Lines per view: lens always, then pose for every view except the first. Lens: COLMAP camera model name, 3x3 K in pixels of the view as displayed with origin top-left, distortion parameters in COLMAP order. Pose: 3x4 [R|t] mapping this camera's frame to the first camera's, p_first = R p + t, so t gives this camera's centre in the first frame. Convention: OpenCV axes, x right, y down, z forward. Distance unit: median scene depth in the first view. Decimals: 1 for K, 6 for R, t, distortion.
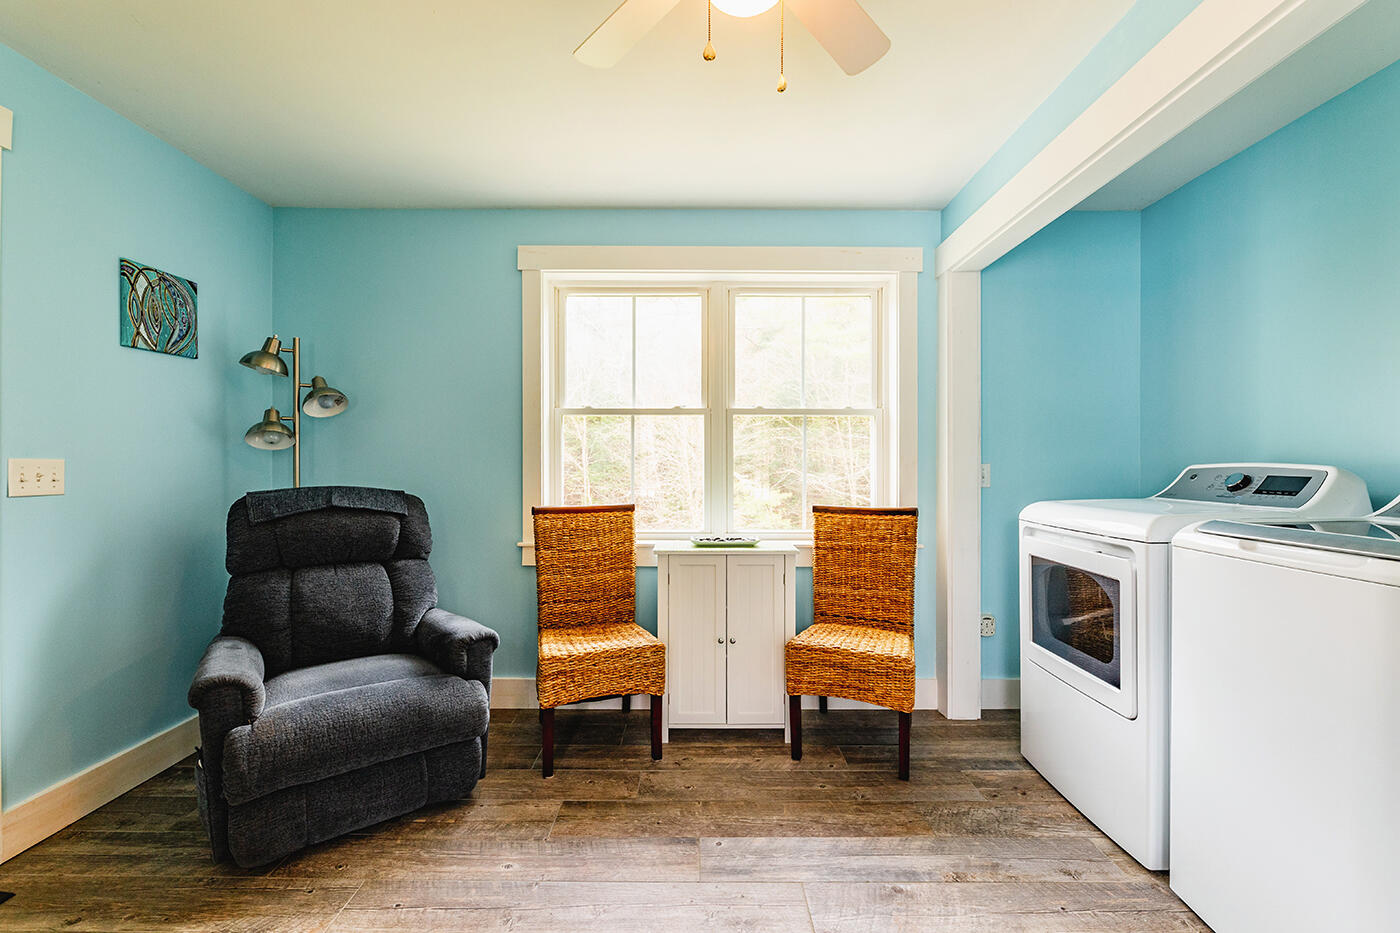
lens RADIAL K [[582.9, 0, 697.6], [0, 582.9, 465.4], [0, 0, 1]] dist [-0.004504, 0.000073]
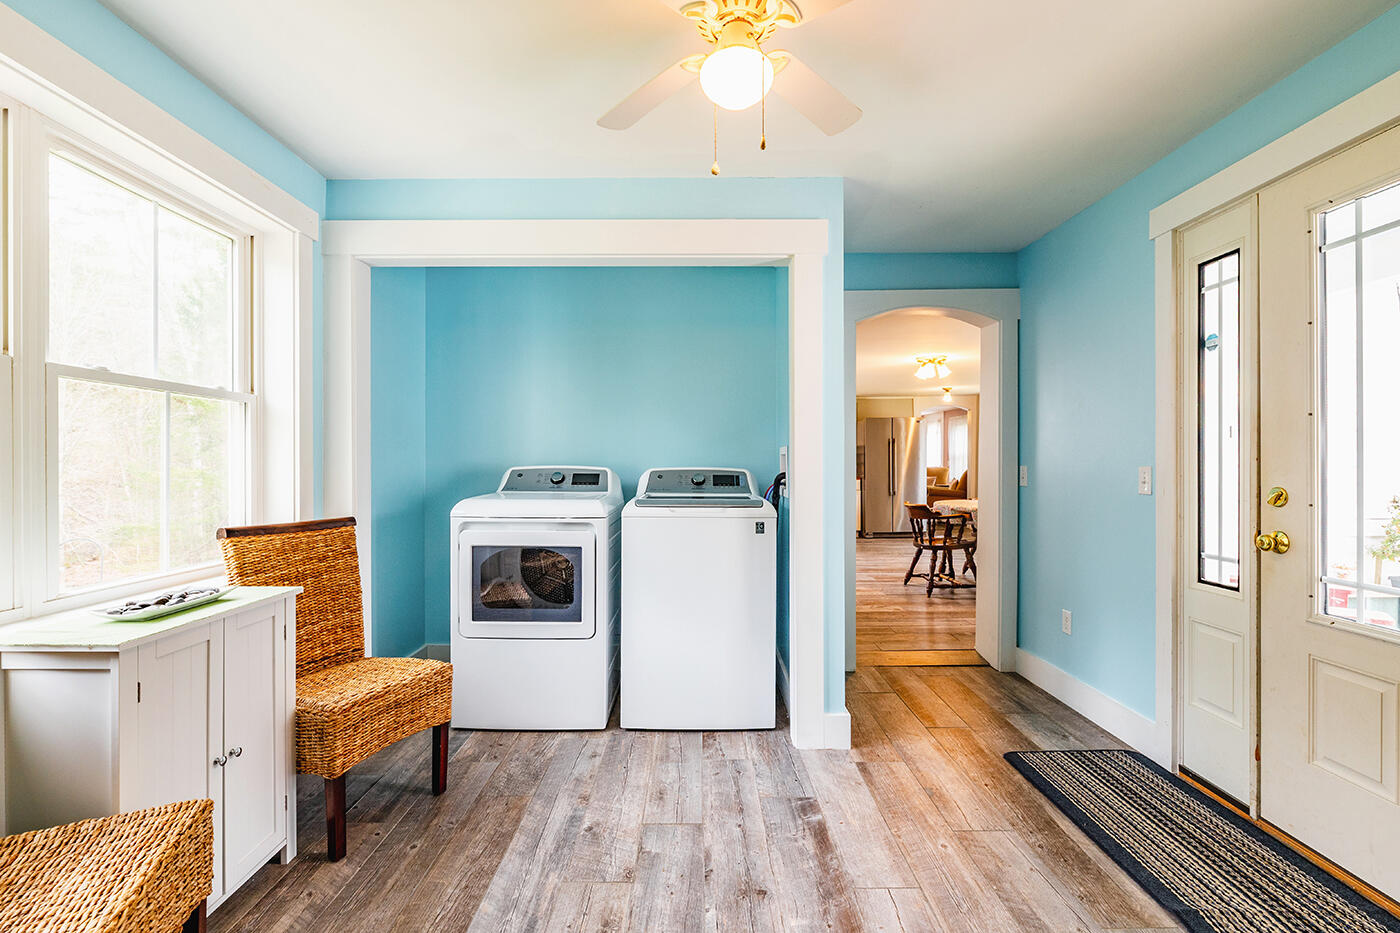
lens RADIAL K [[606.9, 0, 706.5], [0, 606.9, 462.6], [0, 0, 1]] dist [0.000778, -0.000504]
pose [[0.014142, 0.001531, 0.999899, -0.635006], [0.001187, 0.999998, -0.001548, -0.008437], [-0.999899, 0.001209, 0.014140, 0.531192]]
